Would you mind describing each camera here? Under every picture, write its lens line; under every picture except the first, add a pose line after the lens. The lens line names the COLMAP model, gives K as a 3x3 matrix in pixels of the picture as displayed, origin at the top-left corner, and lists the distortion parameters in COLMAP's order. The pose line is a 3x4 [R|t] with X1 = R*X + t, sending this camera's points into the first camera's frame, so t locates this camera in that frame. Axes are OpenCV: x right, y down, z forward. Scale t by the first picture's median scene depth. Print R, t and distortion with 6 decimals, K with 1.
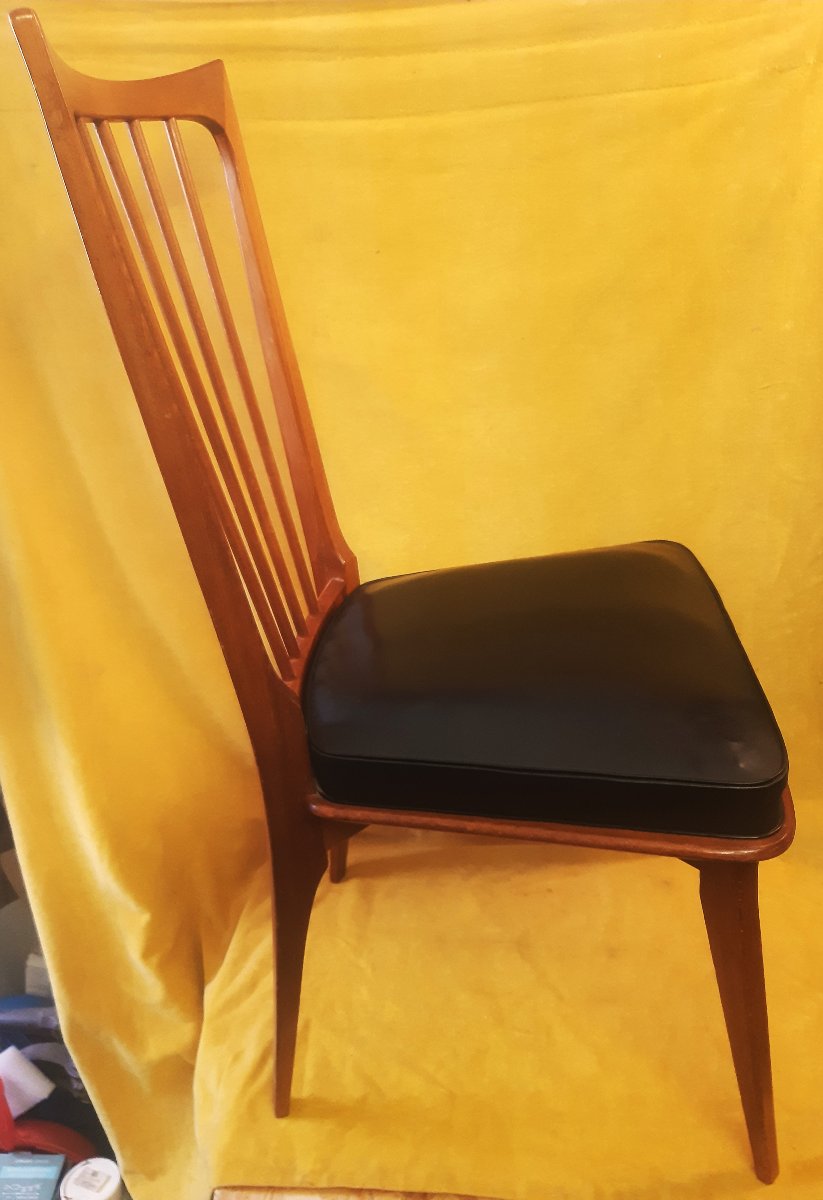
lens RADIAL K [[949.5, 0, 417.0], [0, 949.5, 582.1], [0, 0, 1]] dist [0.069956, -0.101621]
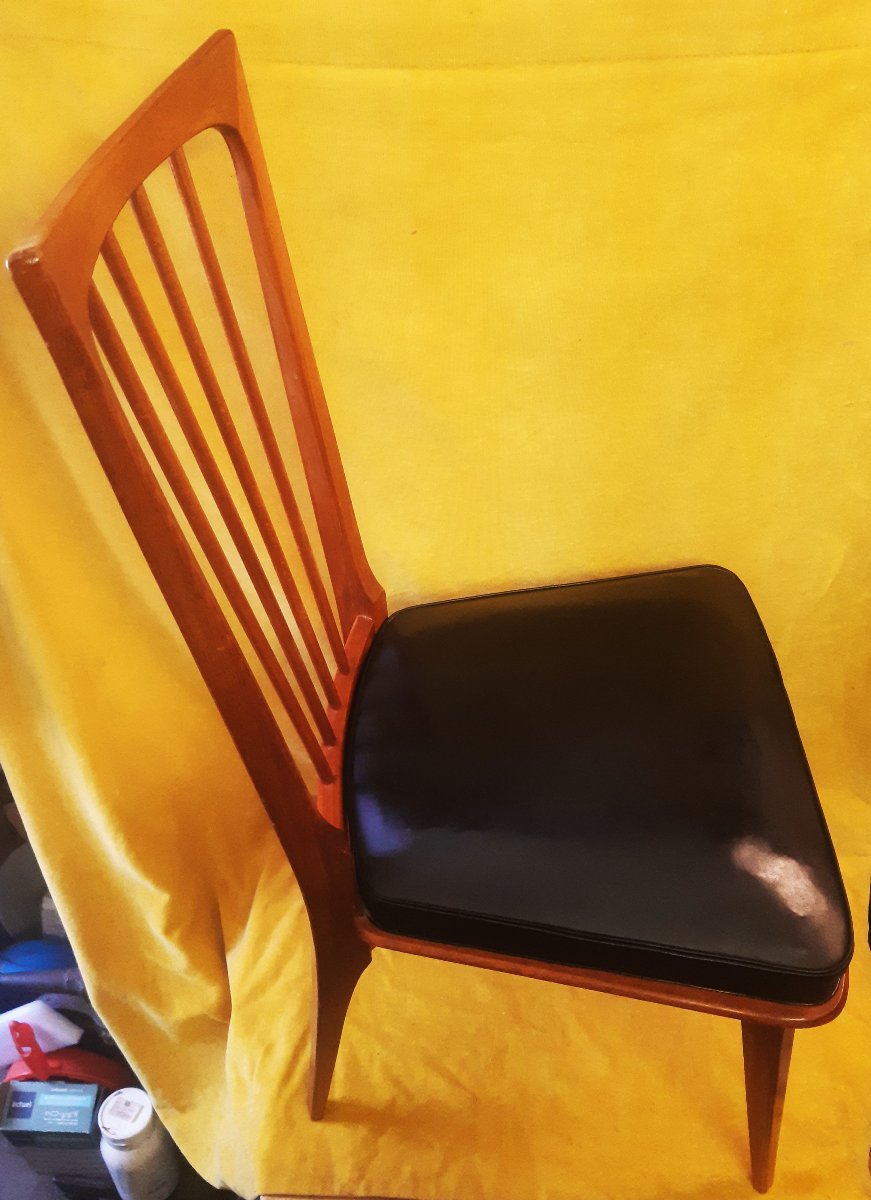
lens RADIAL K [[975.9, 0, 428.2], [0, 975.9, 614.5], [0, 0, 1]] dist [0.063564, -0.087051]
pose [[0.998689, 0.008172, 0.050526, -0.069839], [-0.022191, 0.958694, 0.283574, -0.272052], [-0.046121, -0.284324, 0.957618, 0.090752]]
